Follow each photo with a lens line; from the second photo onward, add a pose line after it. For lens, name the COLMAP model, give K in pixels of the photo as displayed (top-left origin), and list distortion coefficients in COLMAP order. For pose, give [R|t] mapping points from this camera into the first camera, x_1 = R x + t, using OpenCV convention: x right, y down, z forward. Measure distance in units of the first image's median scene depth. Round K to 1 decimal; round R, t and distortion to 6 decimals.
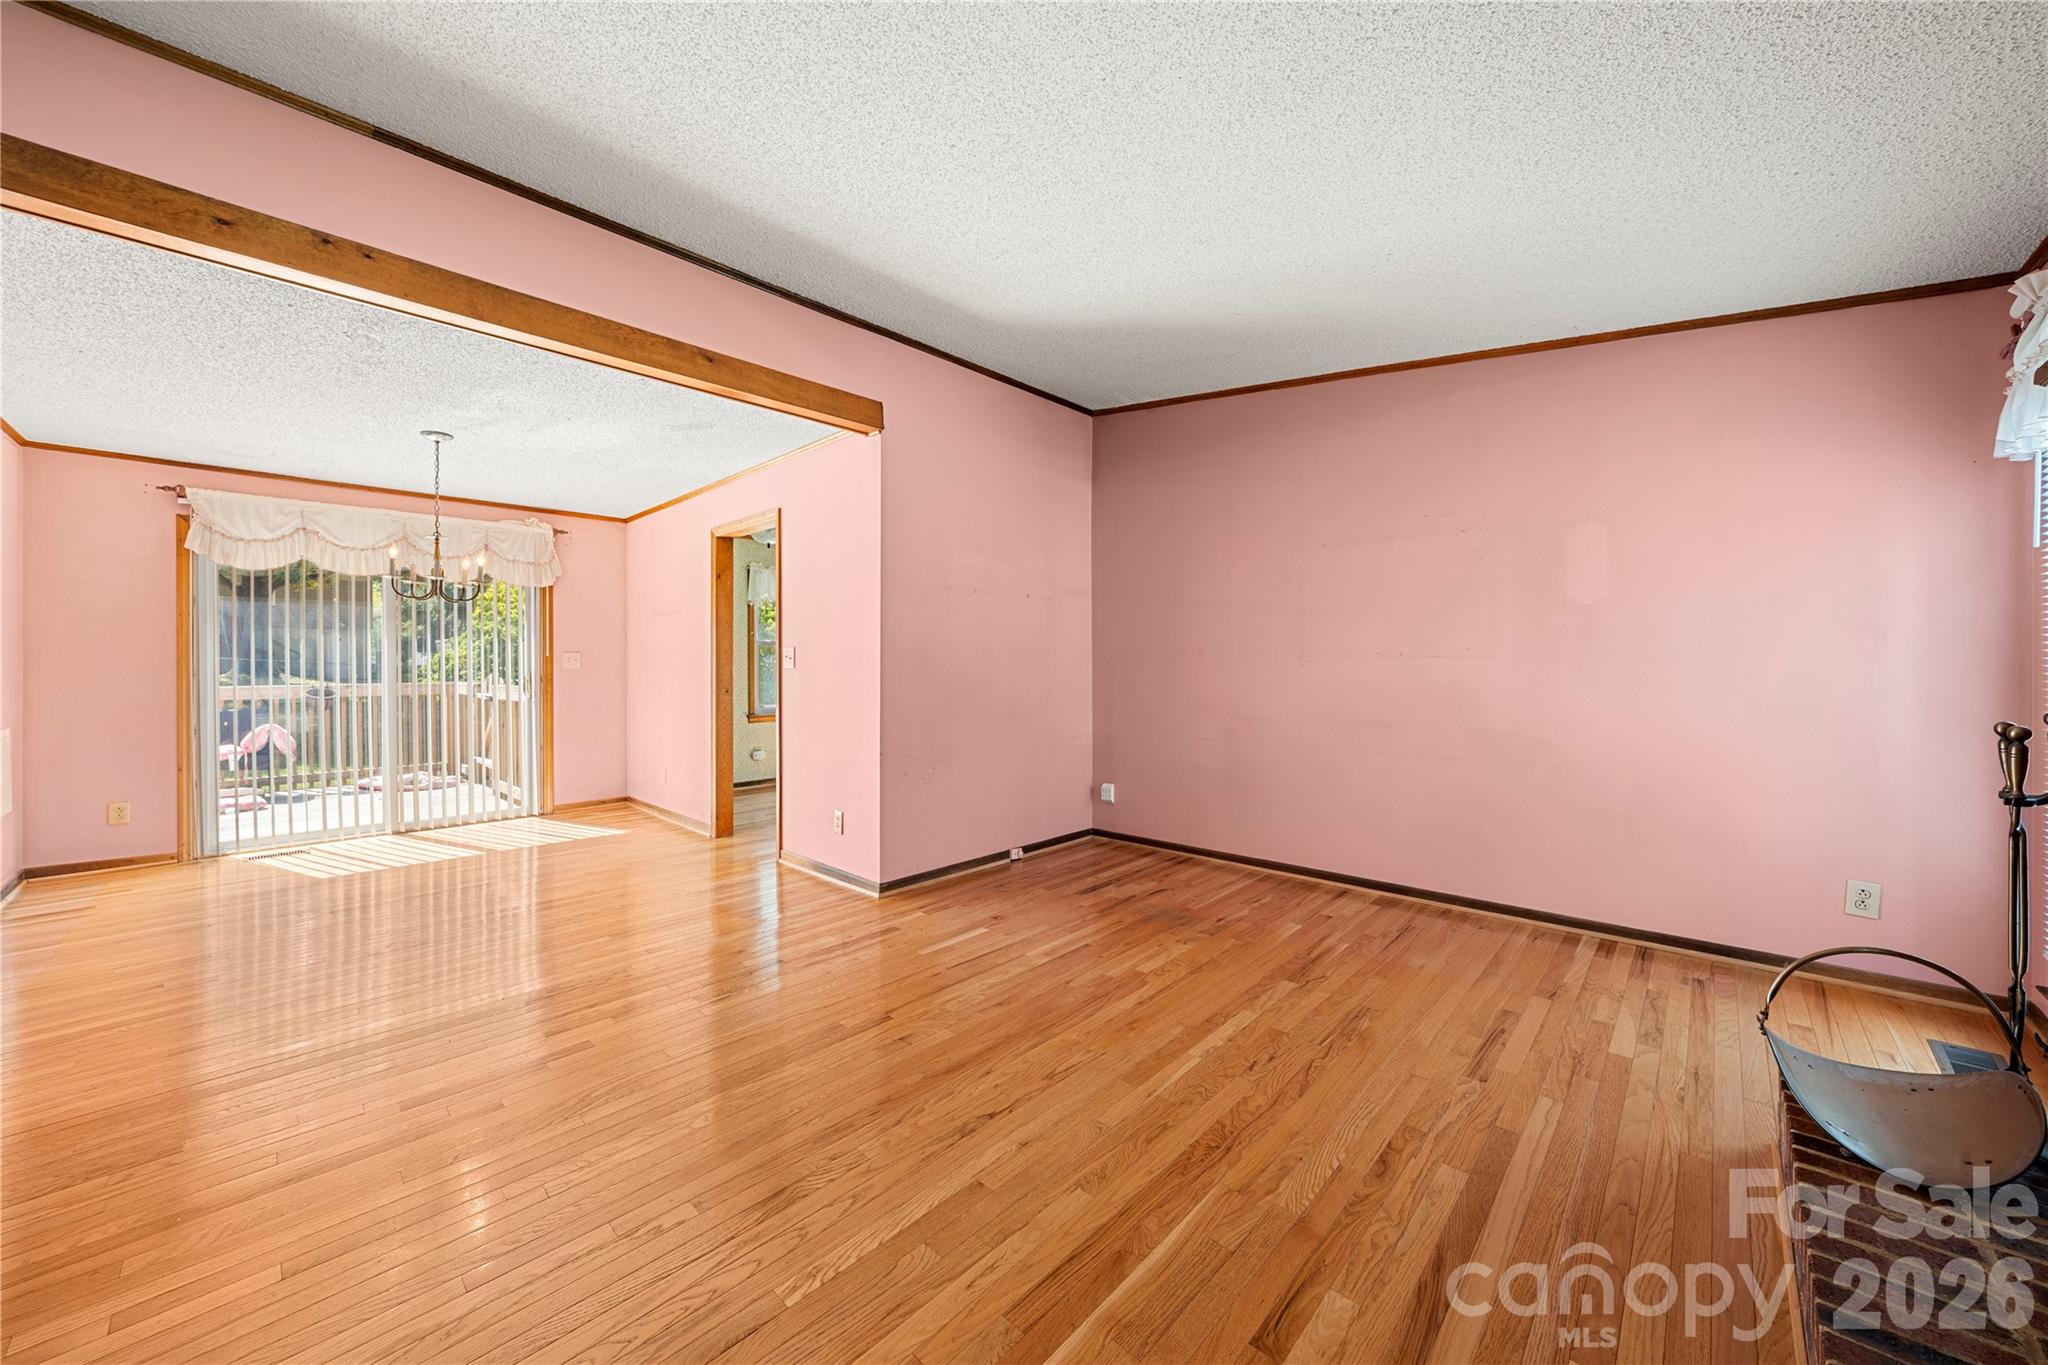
lens RADIAL K [[734.0, 0, 1022.7], [0, 734.0, 656.8], [0, 0, 1]] dist [-0.001082, -0.000056]
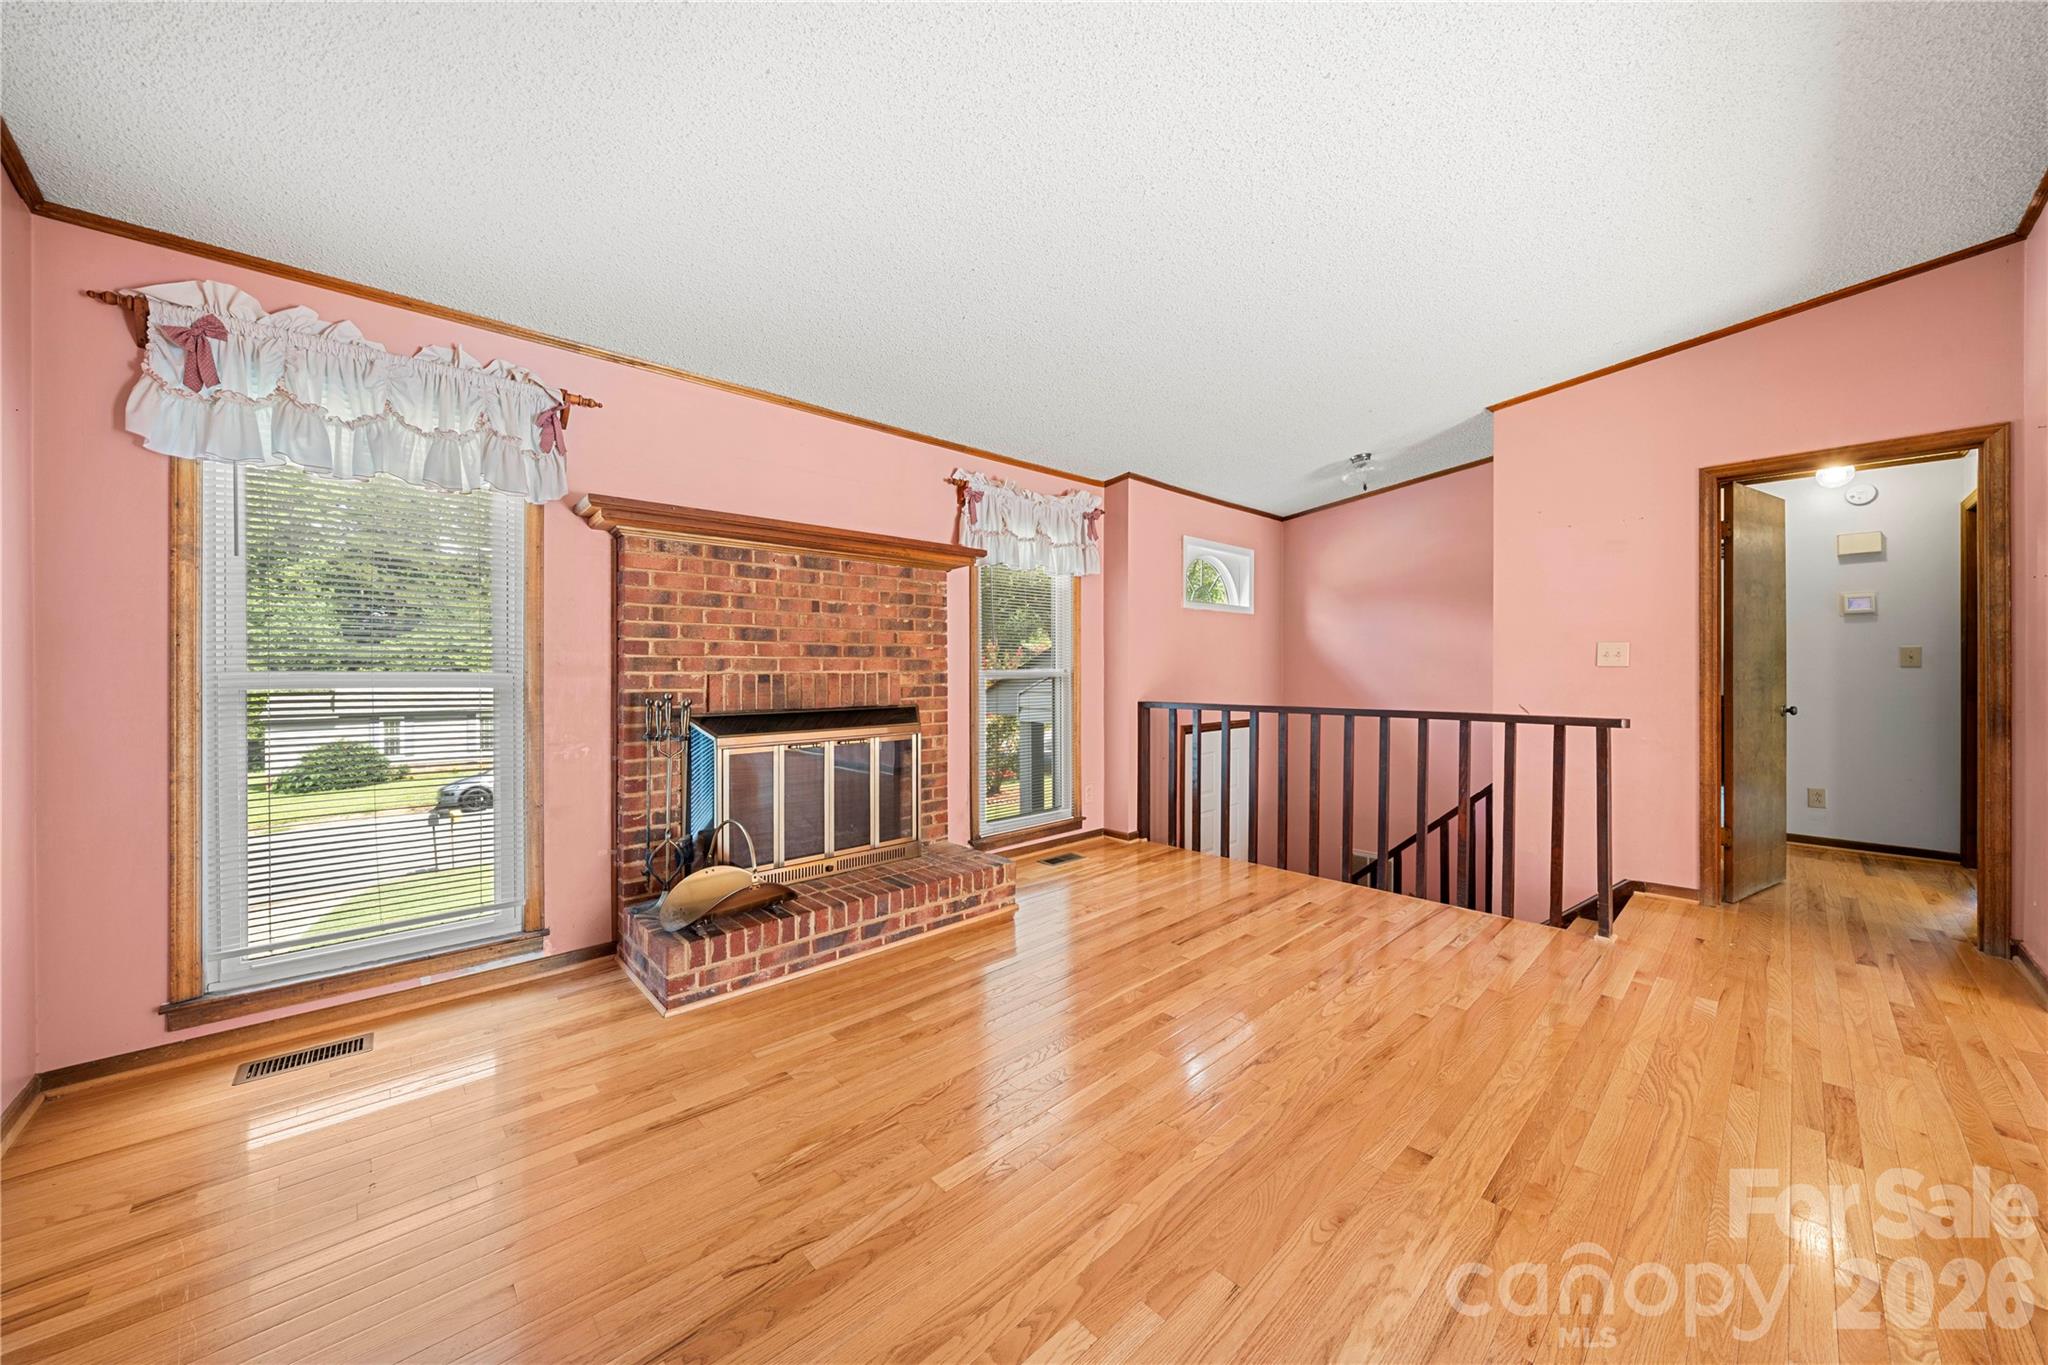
lens RADIAL K [[721.7, 0, 1014.5], [0, 721.7, 671.3], [0, 0, 1]] dist [-0.000871, -0.000093]
pose [[-0.997579, 0.005873, 0.069291, 0.159628], [0.005547, 0.999973, -0.004890, 0.015472], [-0.069318, -0.004494, -0.997584, 1.366797]]
